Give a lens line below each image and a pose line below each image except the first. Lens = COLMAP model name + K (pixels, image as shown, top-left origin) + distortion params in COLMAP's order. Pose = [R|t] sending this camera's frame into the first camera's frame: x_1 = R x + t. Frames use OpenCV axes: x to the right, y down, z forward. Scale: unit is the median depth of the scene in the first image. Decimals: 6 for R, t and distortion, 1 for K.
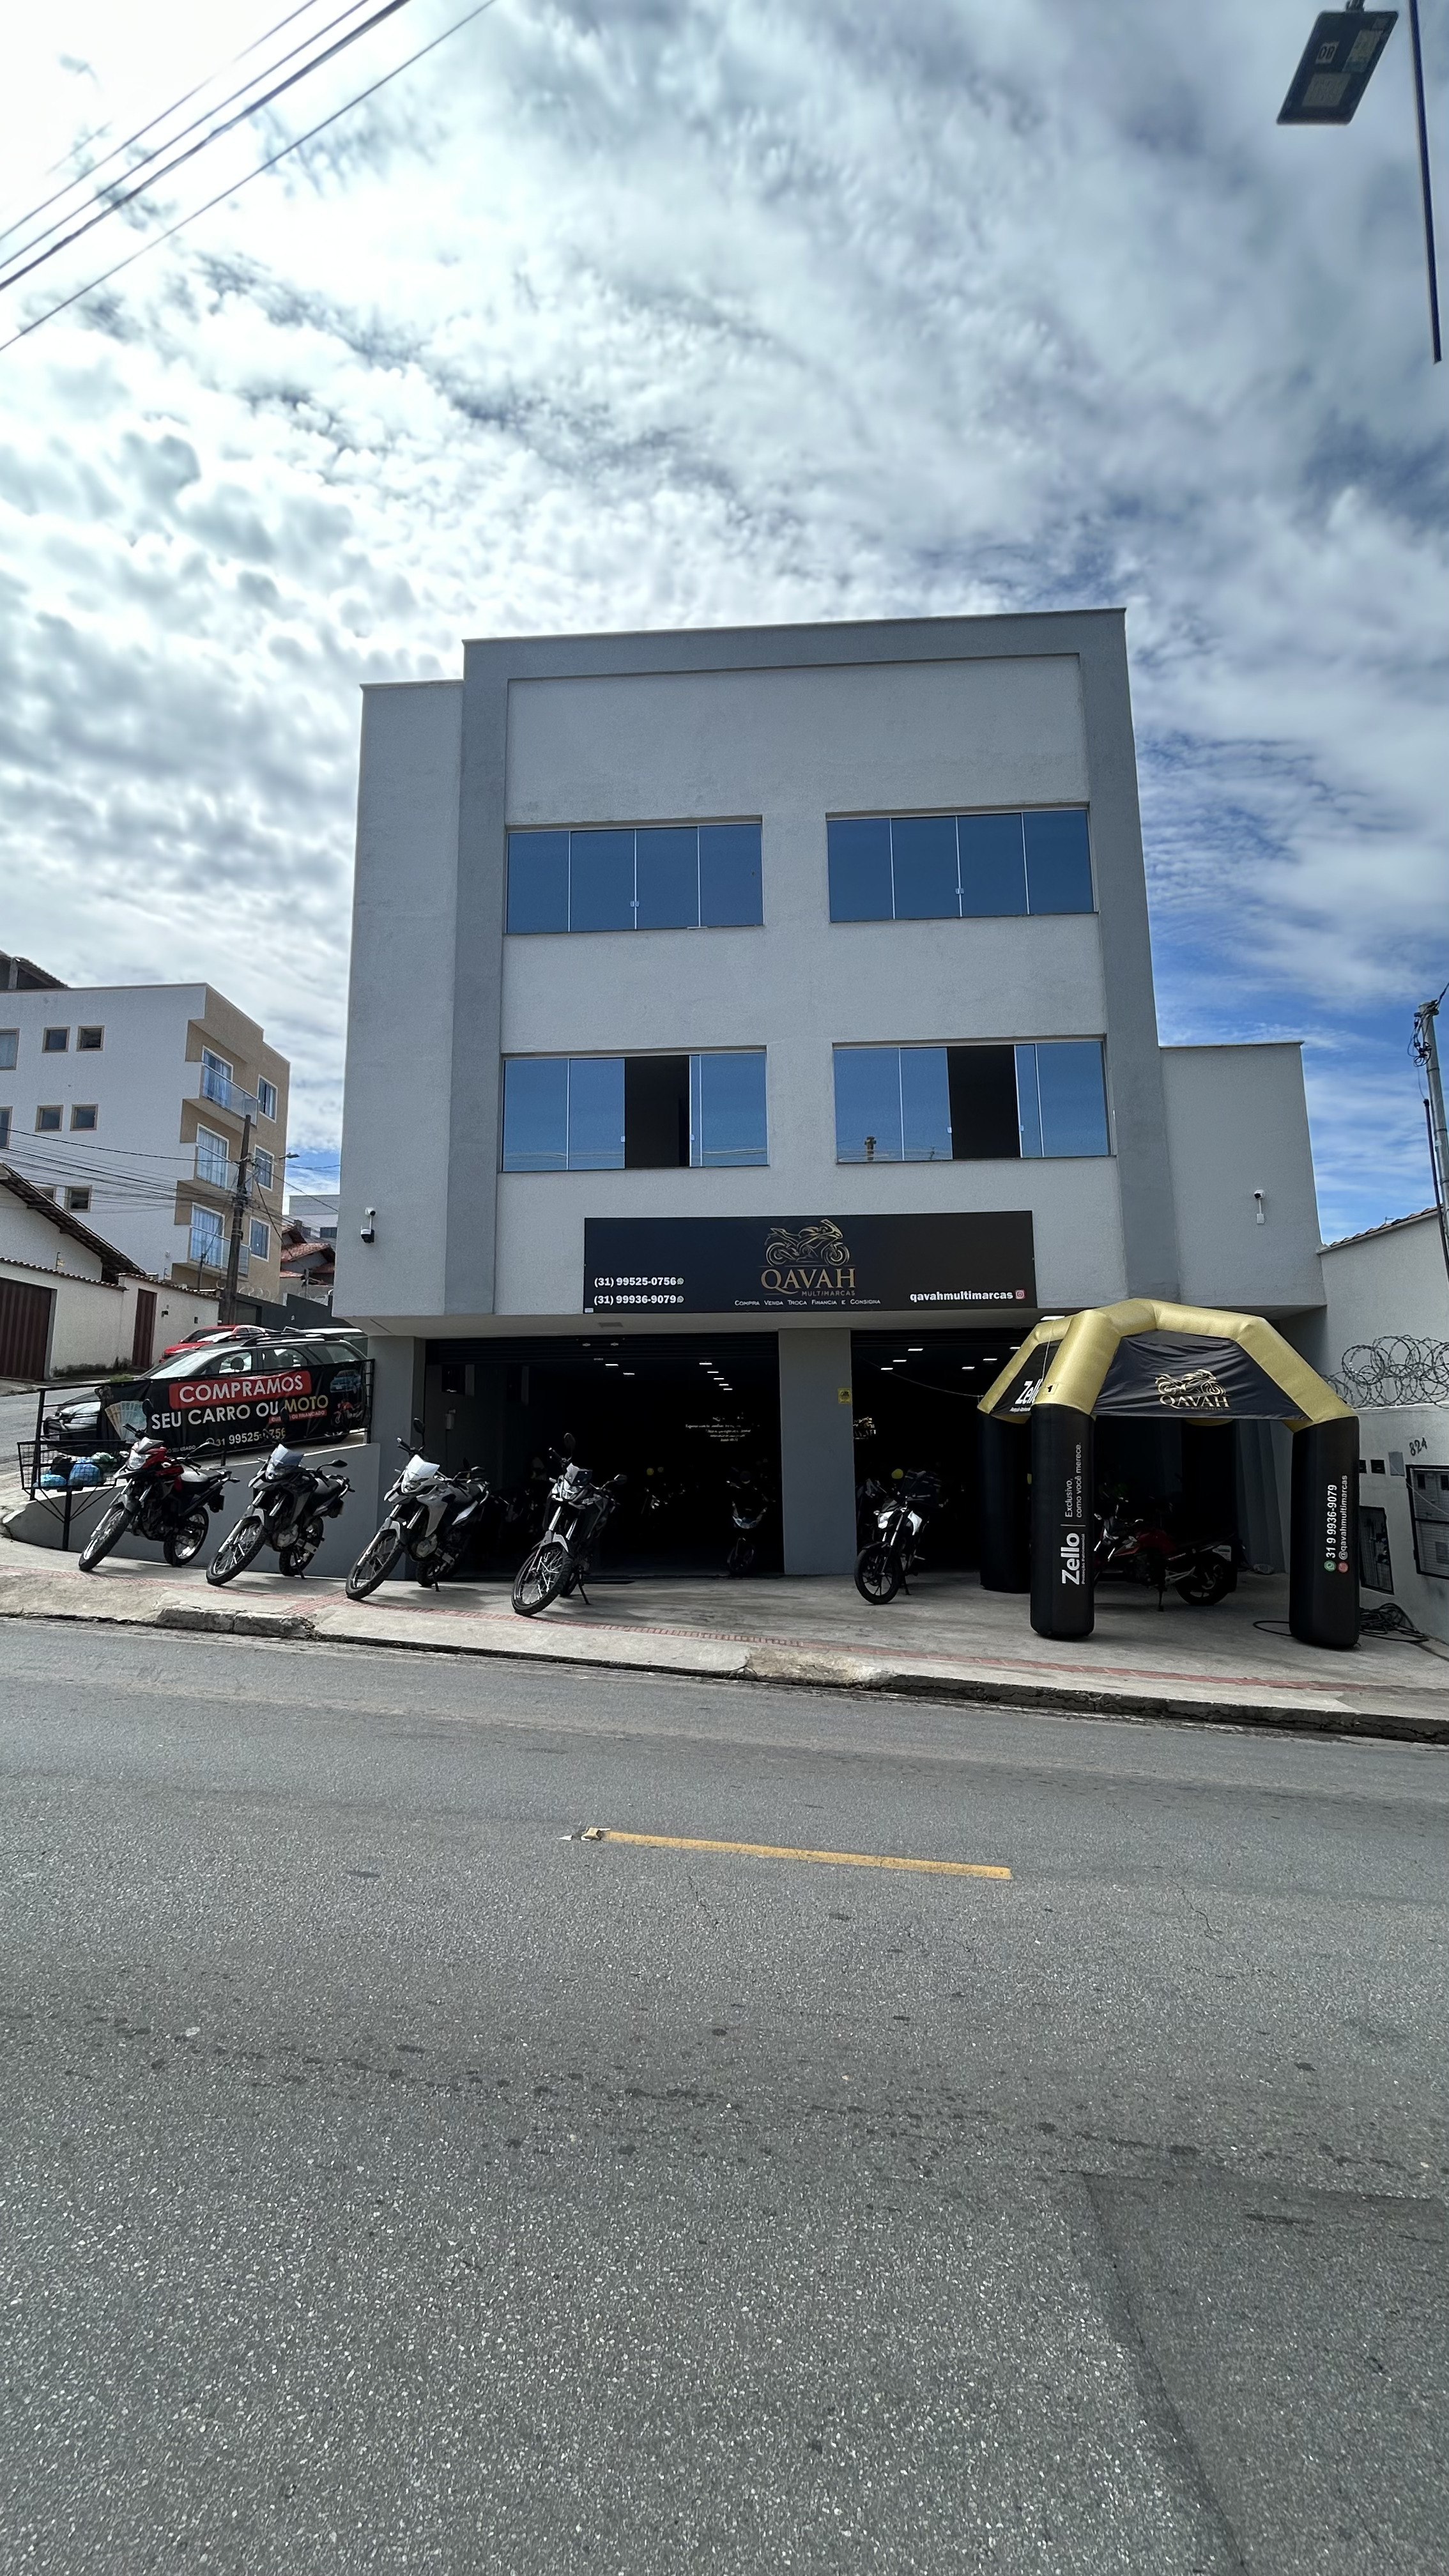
lens RADIAL K [[1038.6, 0, 724.5], [0, 1038.6, 1288.0], [0, 0, 1]] dist [-0.013591, 0.007714]
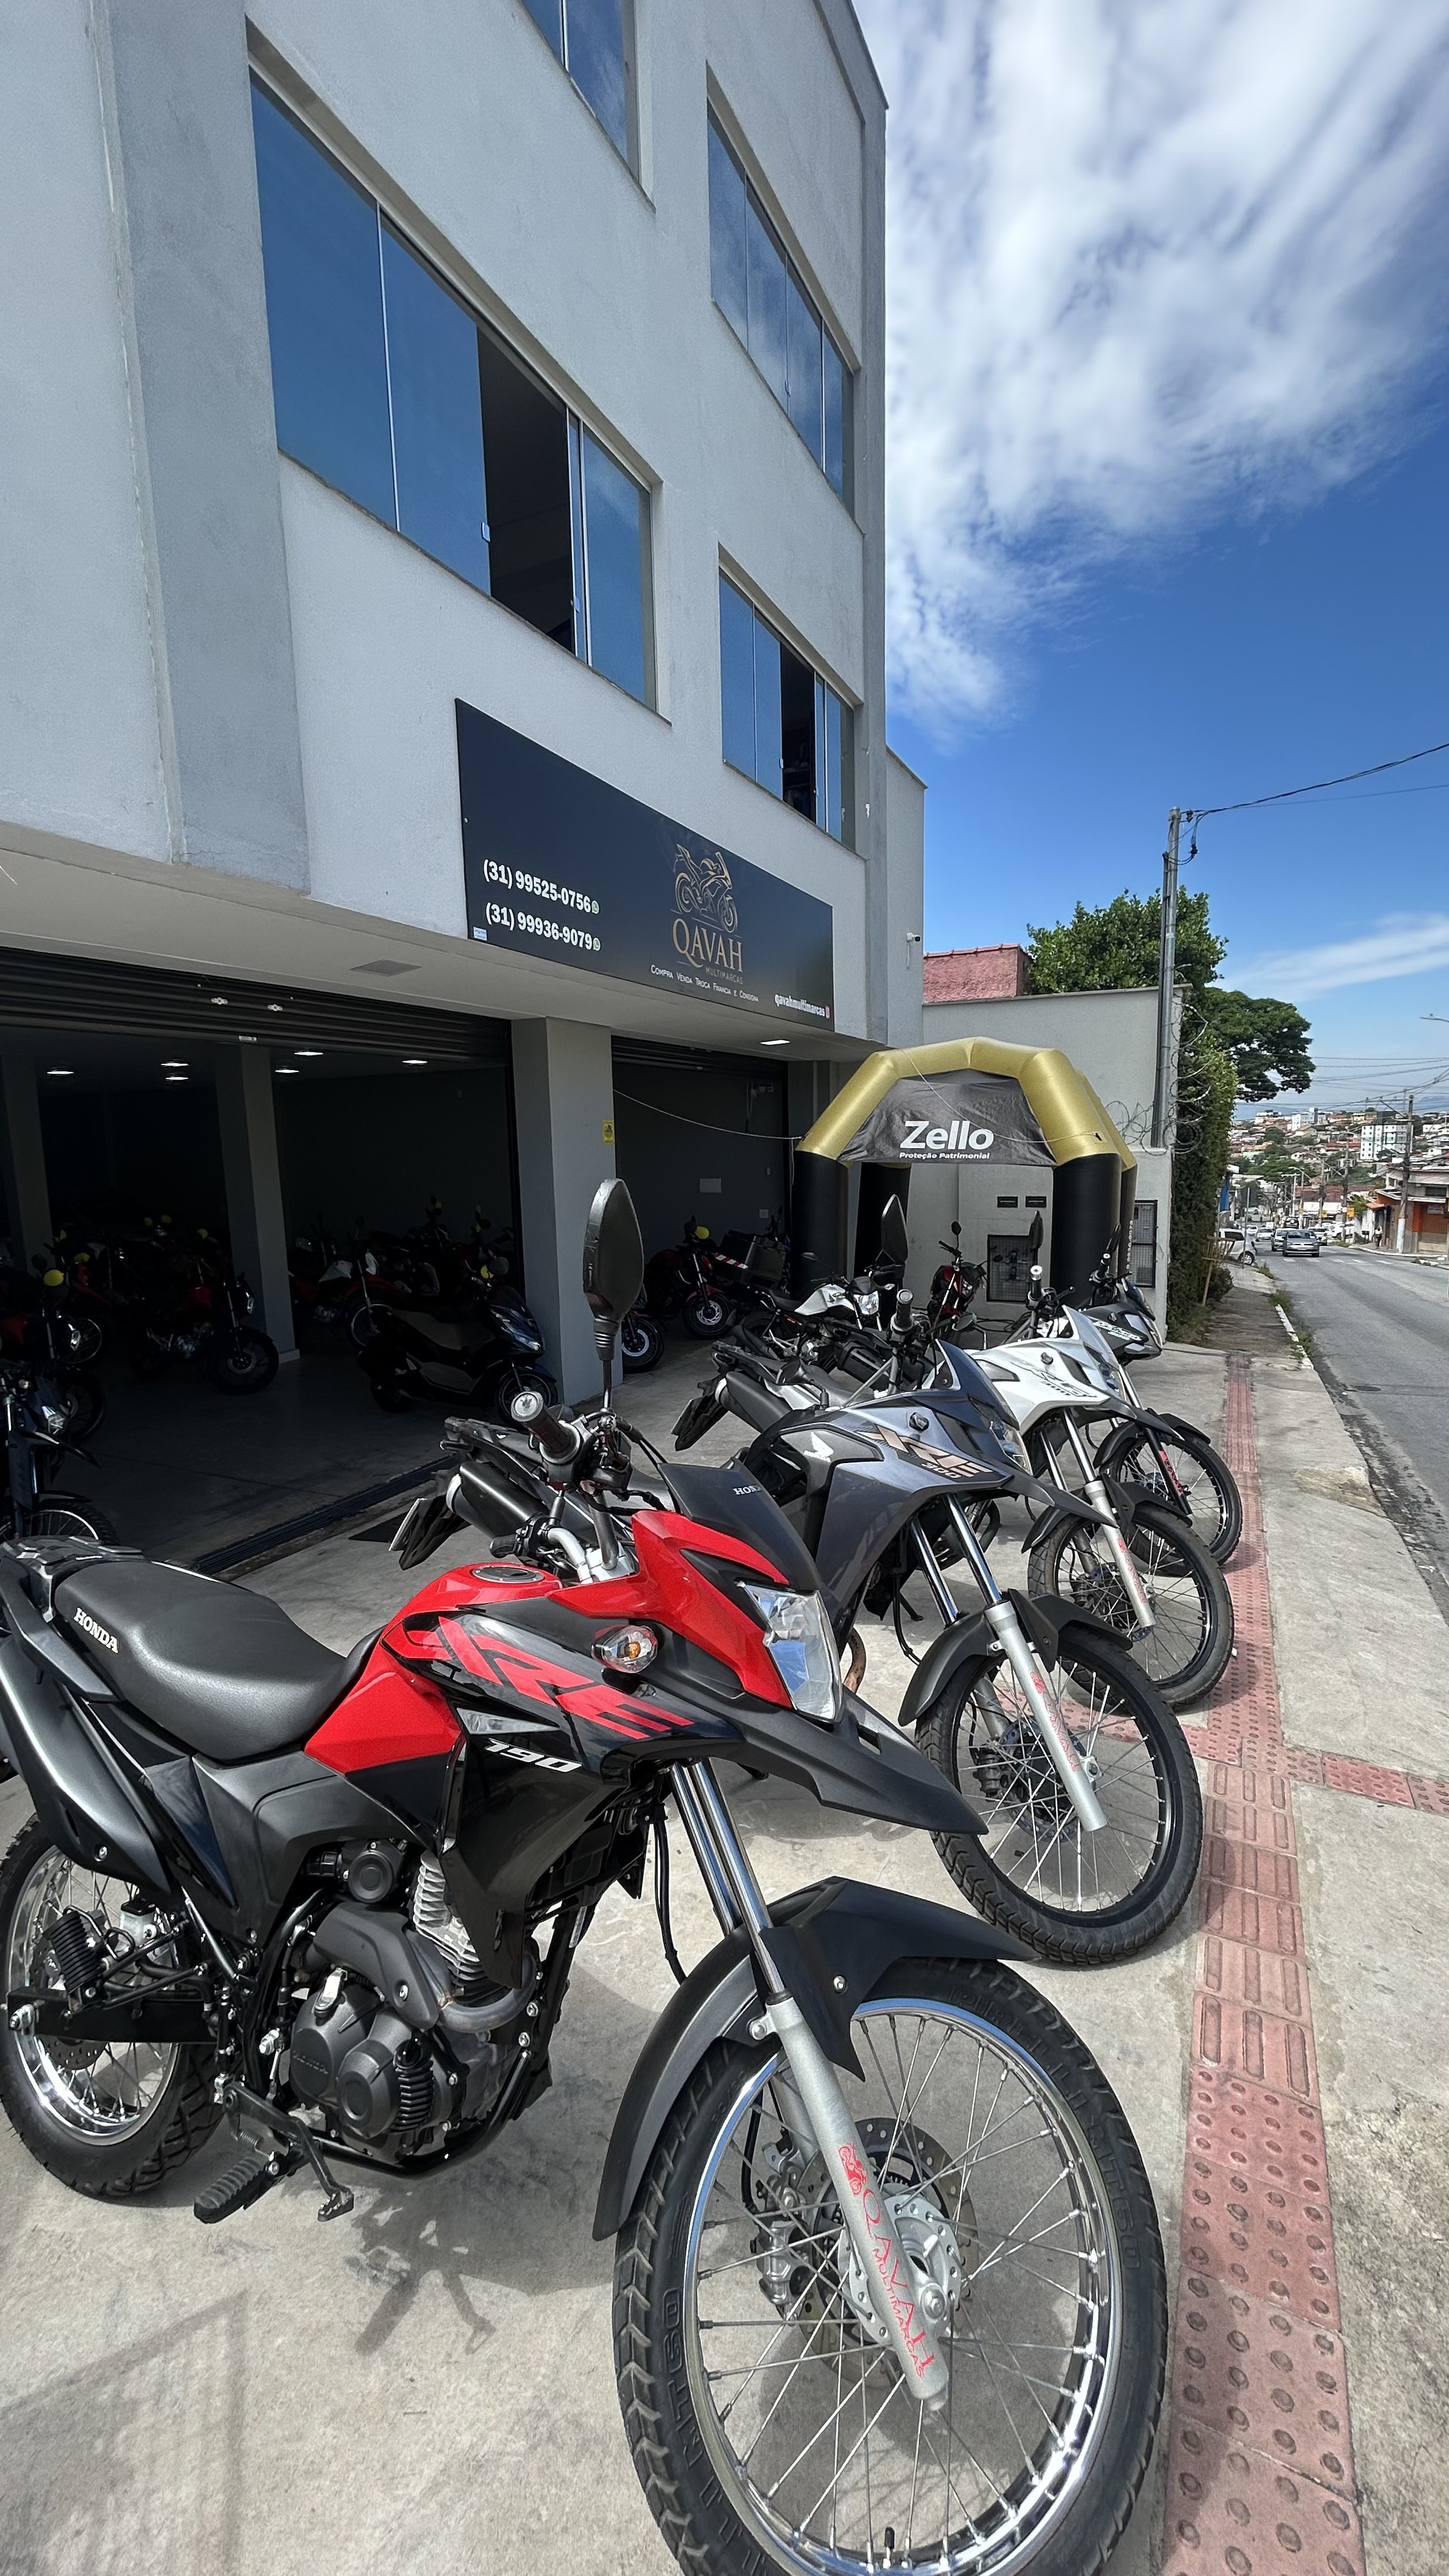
lens RADIAL K [[1038.6, 0, 724.5], [0, 1038.6, 1288.0], [0, 0, 1]] dist [-0.013591, 0.007714]
pose [[0.401622, -0.126527, 0.907023, -0.505320], [-0.146551, 0.968767, 0.200031, 0.063814], [-0.904004, -0.213262, 0.370536, 0.710645]]
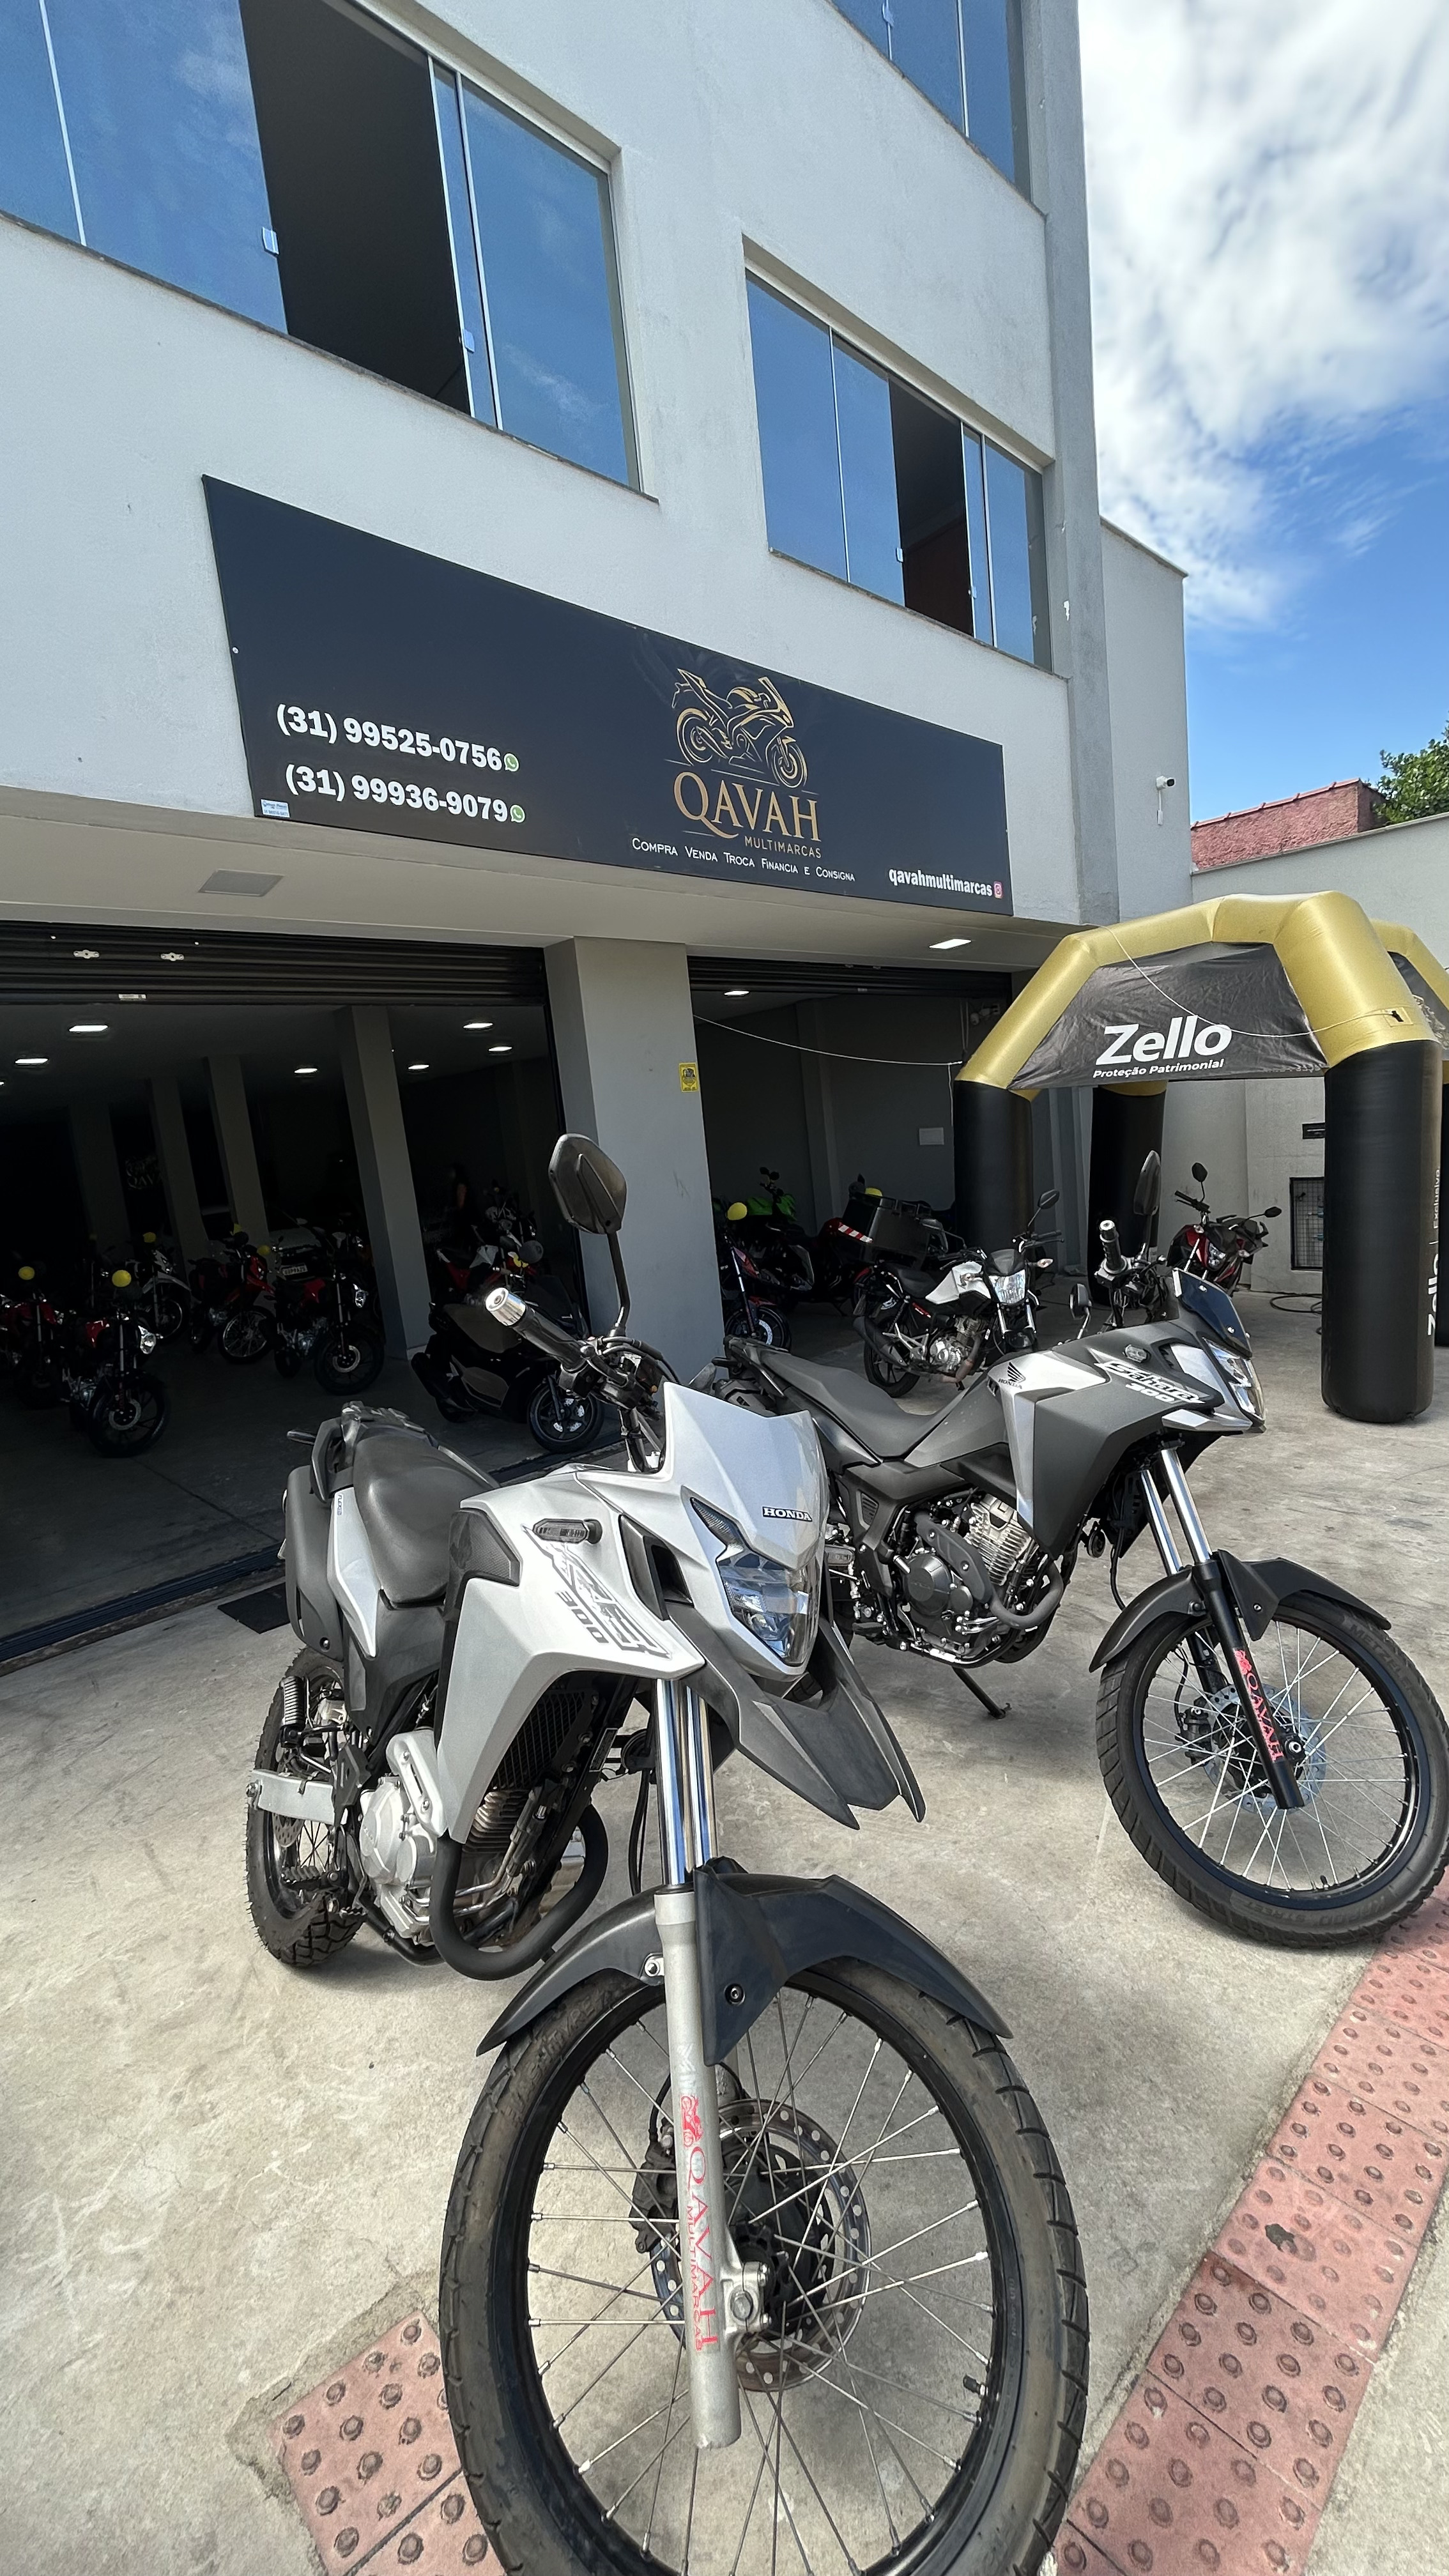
lens RADIAL K [[1038.6, 0, 724.5], [0, 1038.6, 1288.0], [0, 0, 1]] dist [-0.013591, 0.007714]
pose [[0.684748, -0.168566, 0.709018, -0.285993], [-0.038682, 0.963105, 0.266331, 0.073375], [-0.727753, -0.209796, 0.652963, 0.659488]]
